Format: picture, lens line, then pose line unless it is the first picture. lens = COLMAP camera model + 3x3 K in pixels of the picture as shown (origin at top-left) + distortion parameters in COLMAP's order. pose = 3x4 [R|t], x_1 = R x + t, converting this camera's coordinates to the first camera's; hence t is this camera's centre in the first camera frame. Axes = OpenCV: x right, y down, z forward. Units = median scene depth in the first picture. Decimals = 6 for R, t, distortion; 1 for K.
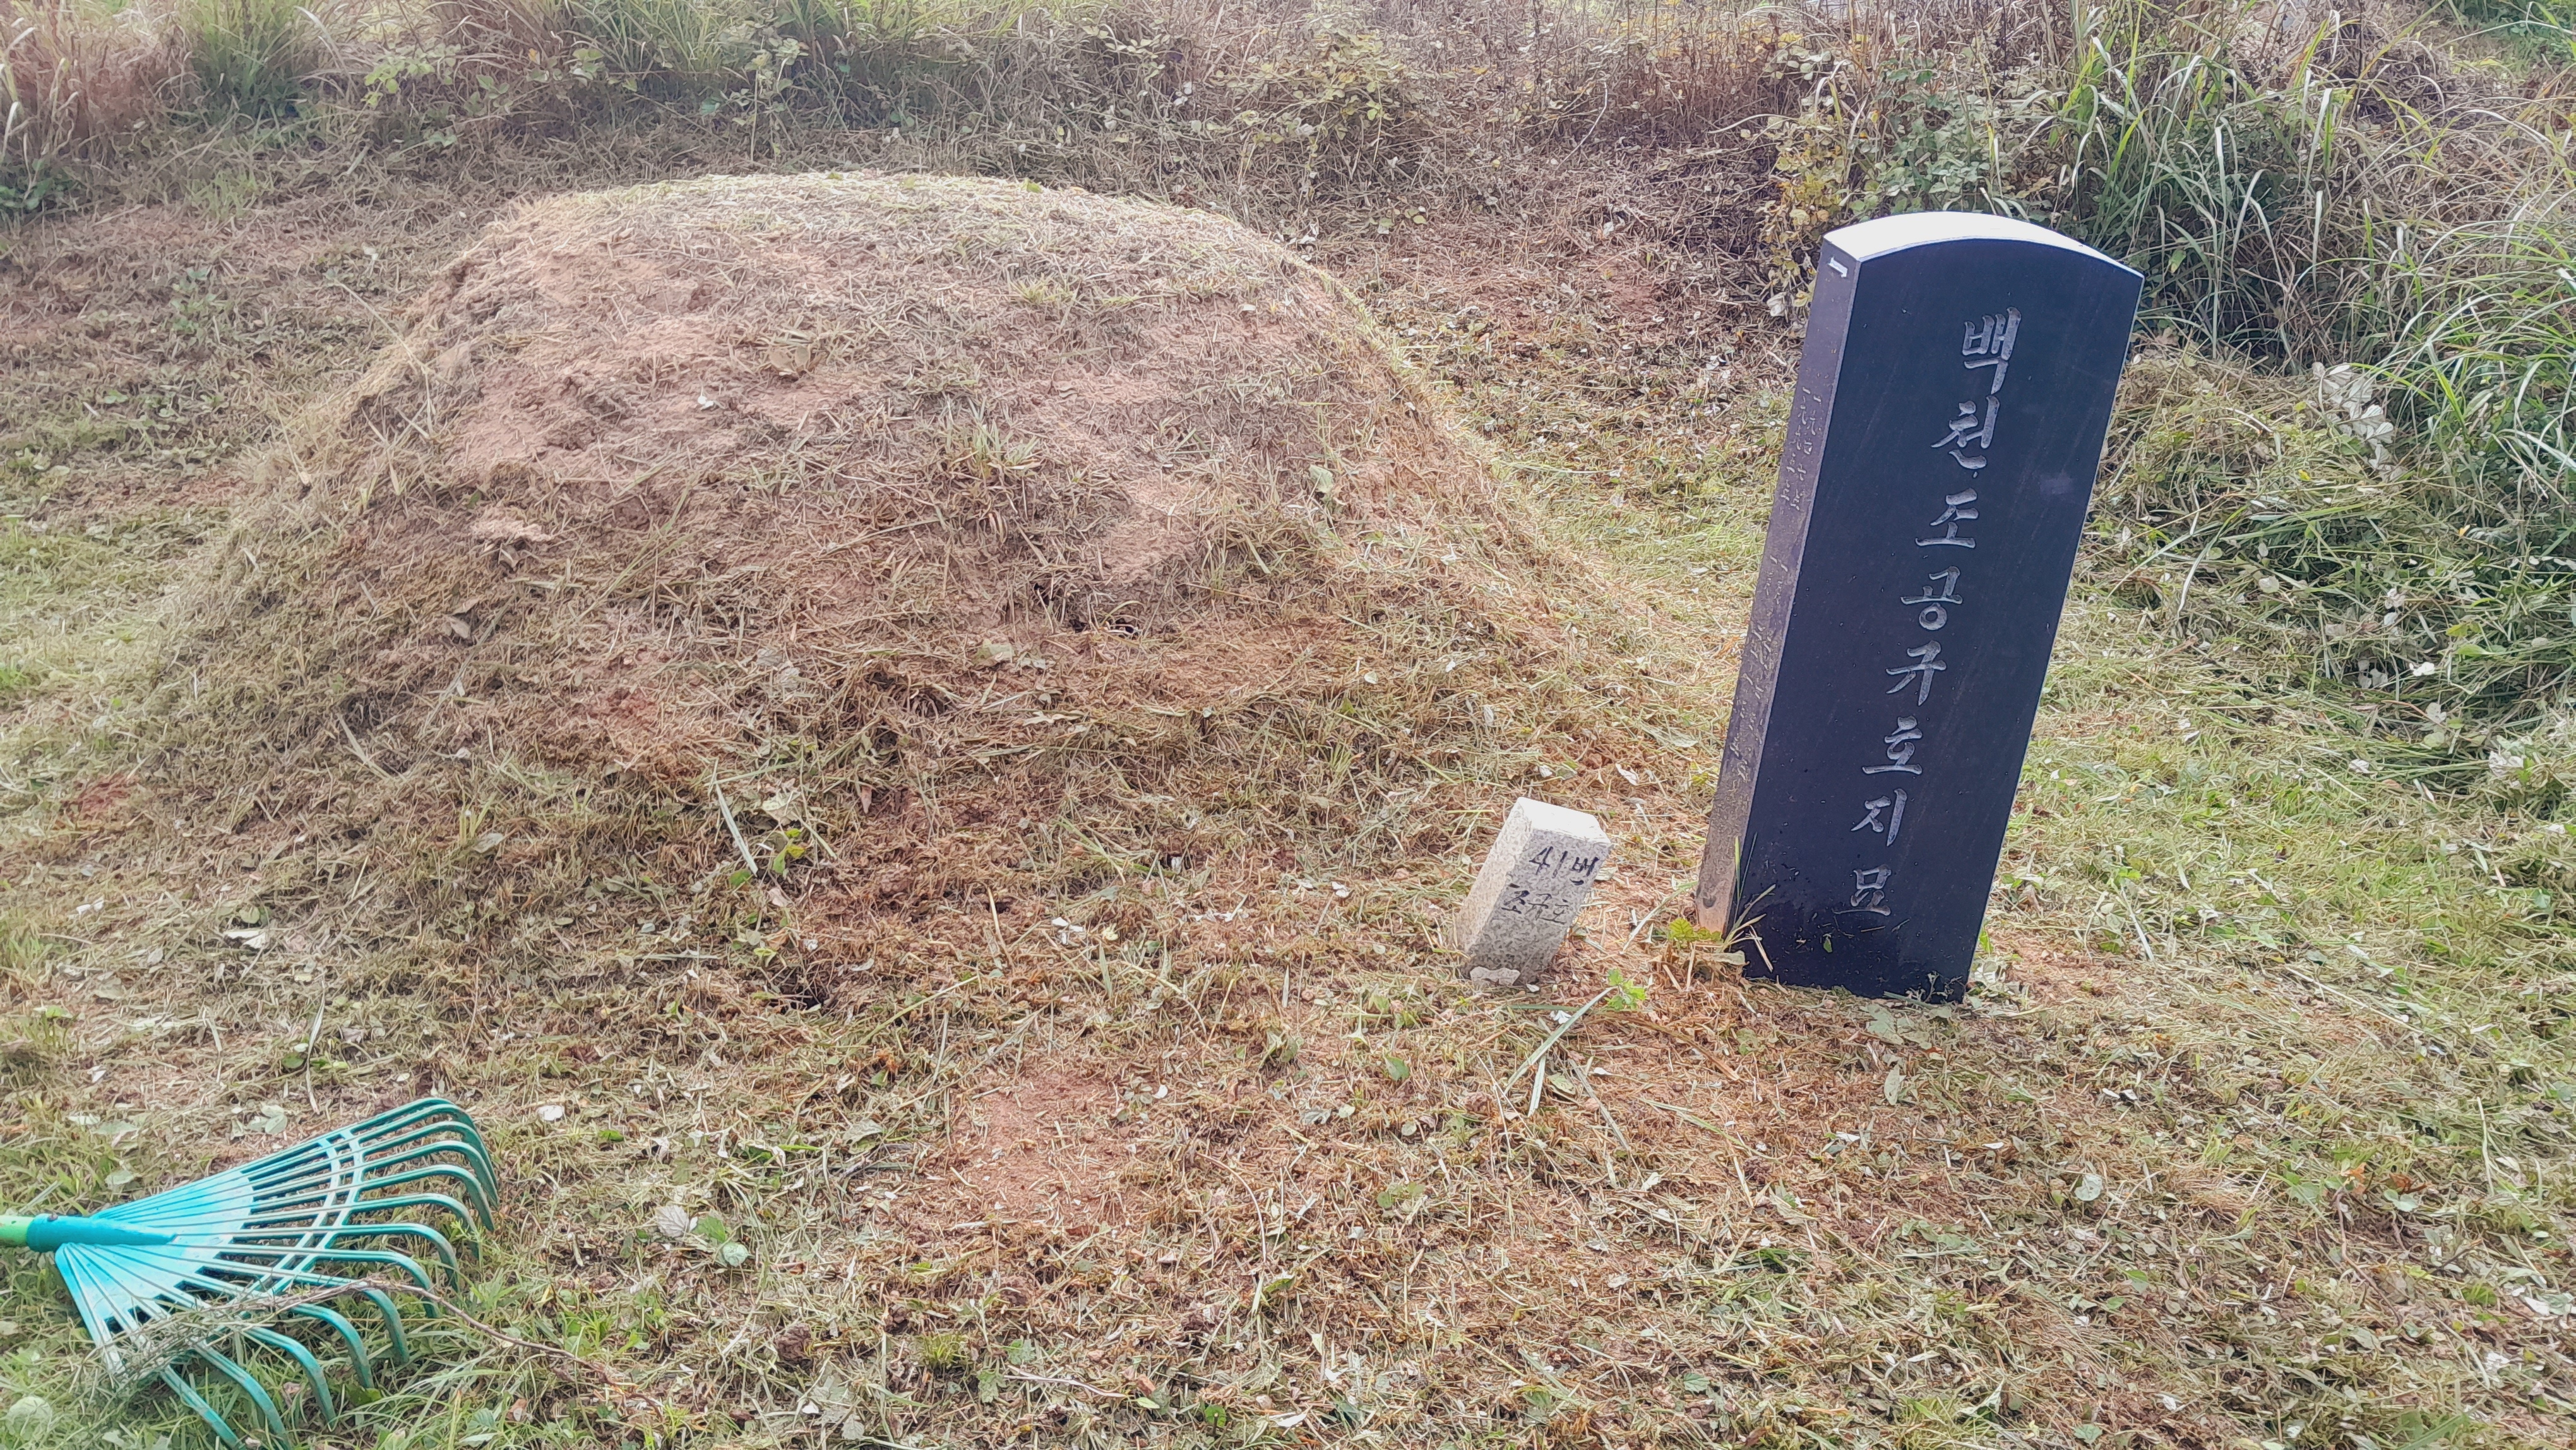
lens RADIAL K [[2072.0, 0, 1288.0], [0, 2072.0, 725.0], [0, 0, 1]] dist [0.082574, -0.143135]
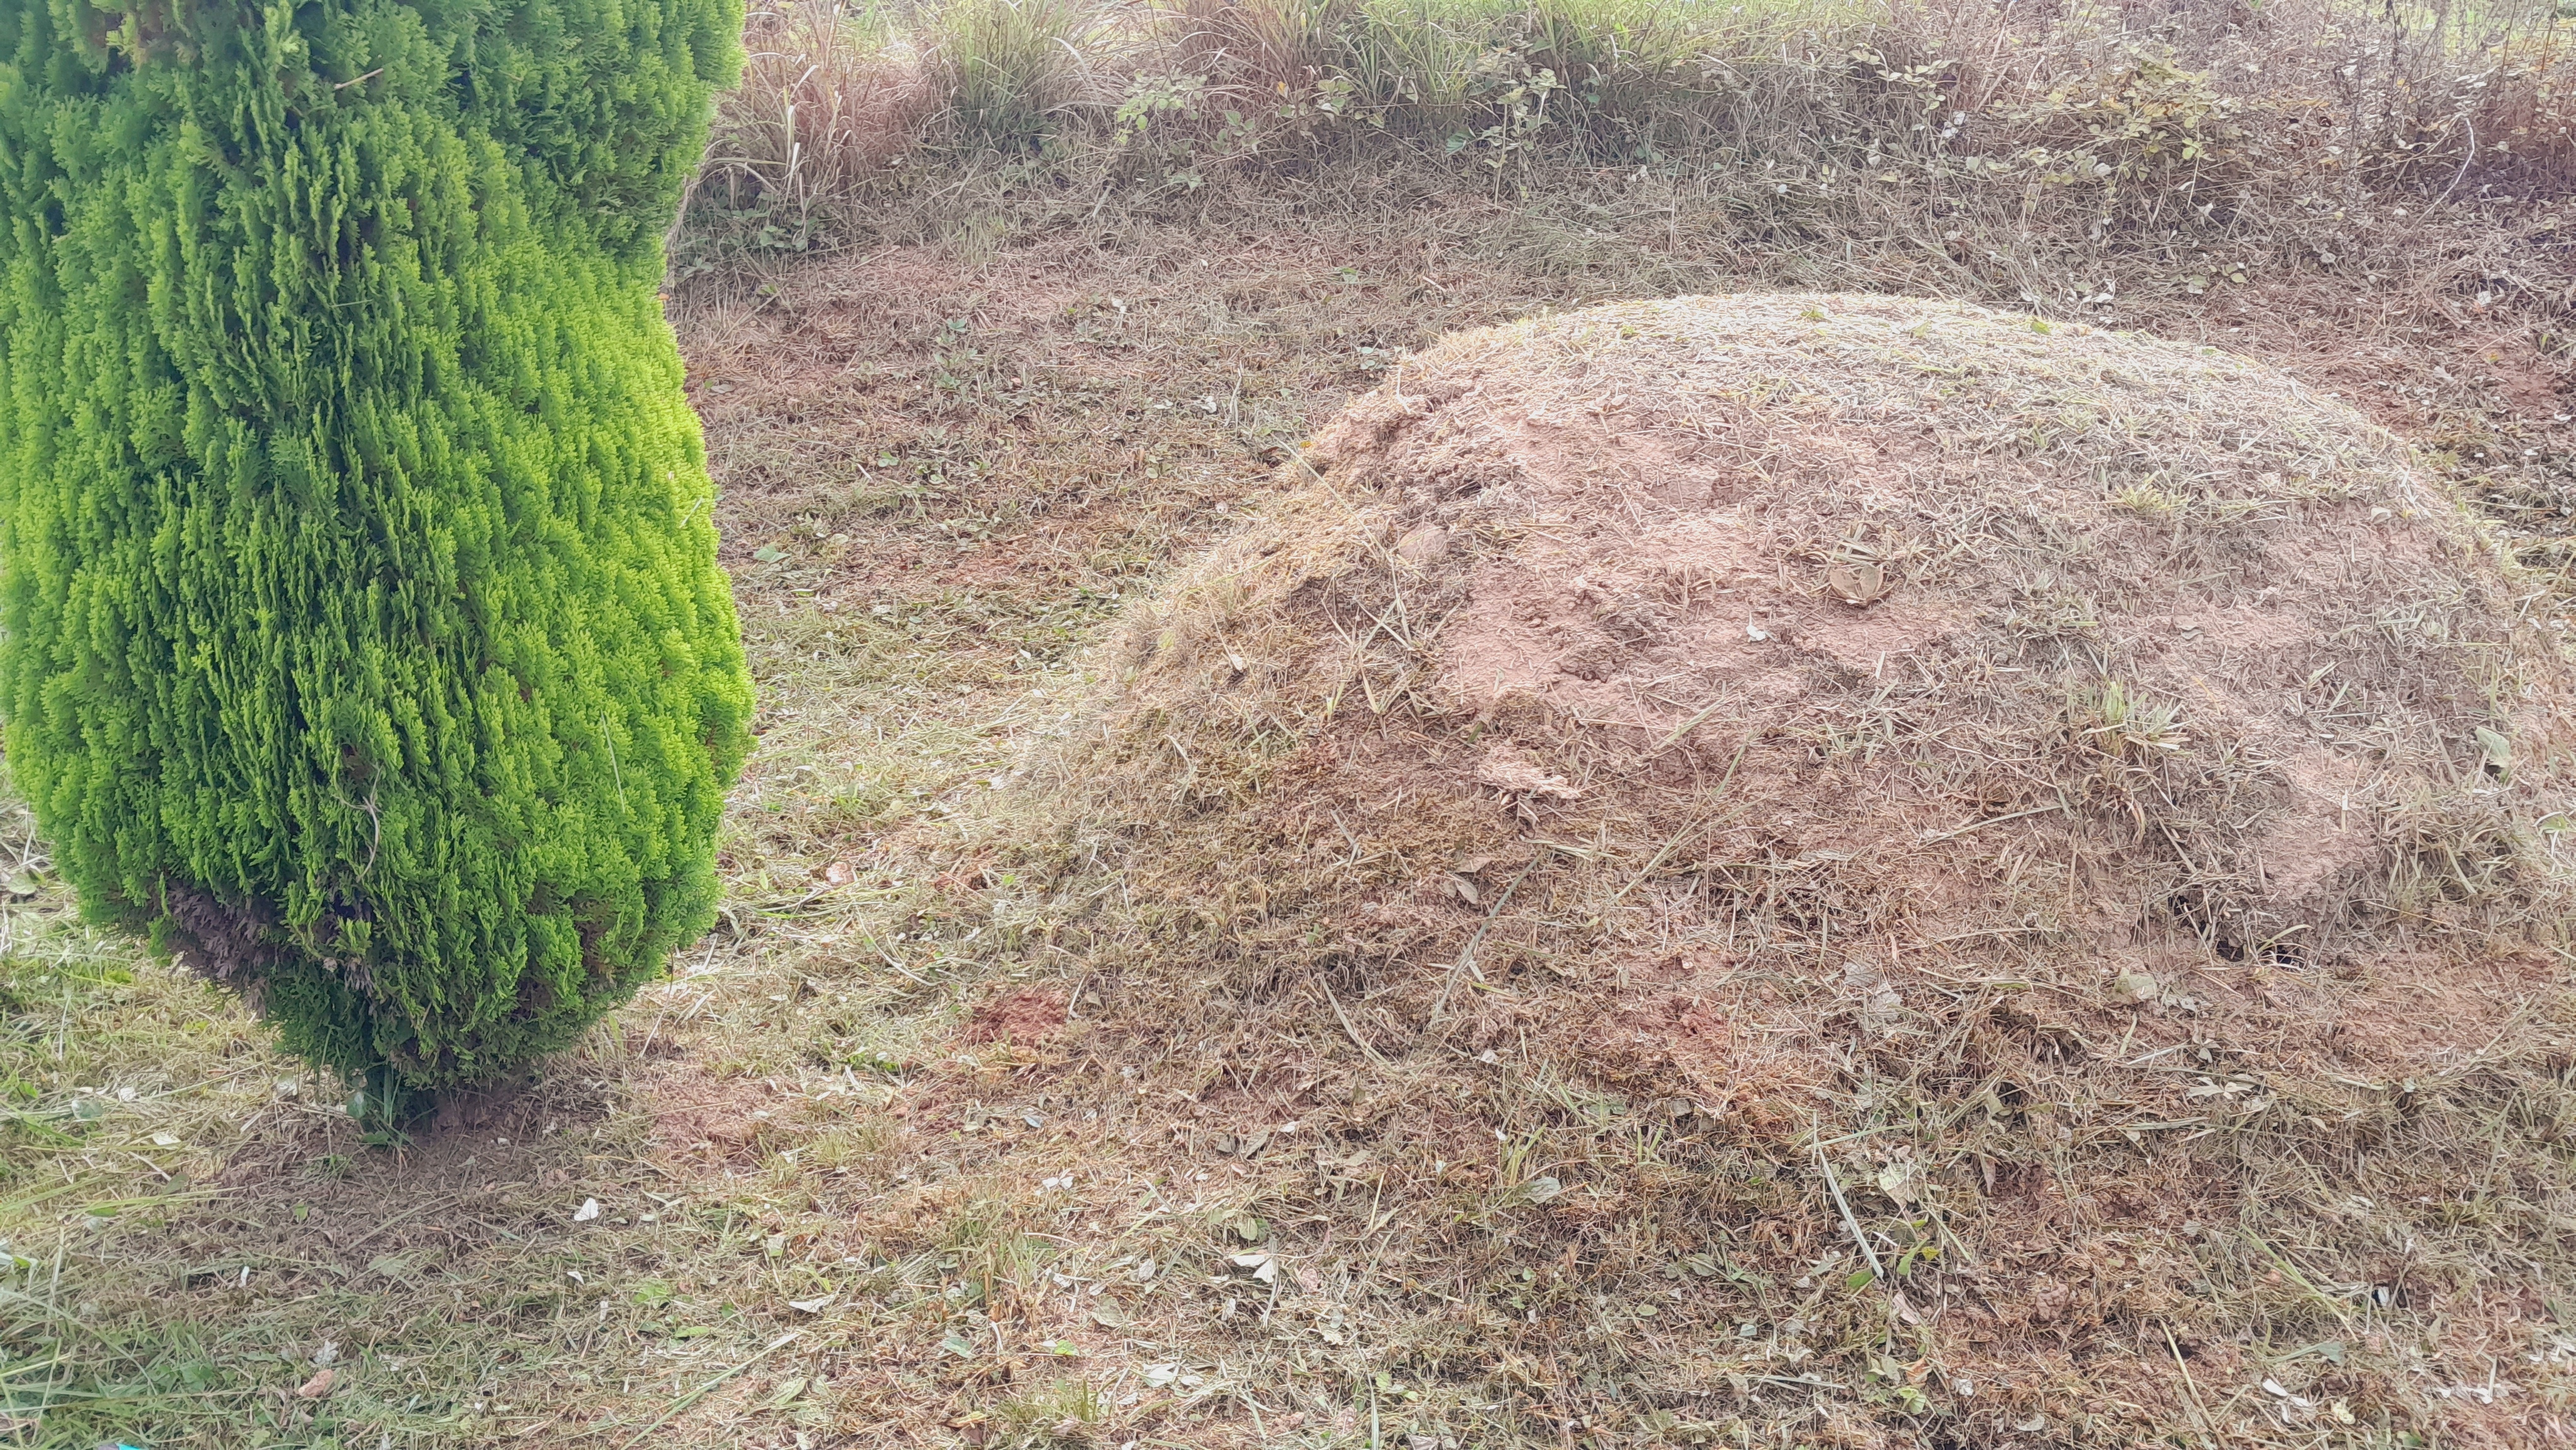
lens RADIAL K [[2072.0, 0, 1288.0], [0, 2072.0, 725.0], [0, 0, 1]] dist [0.082574, -0.143135]
pose [[0.977038, 0.075538, -0.199226, -0.293639], [-0.069945, 0.996938, 0.034972, -0.133930], [0.201257, -0.020234, 0.979329, 0.150332]]
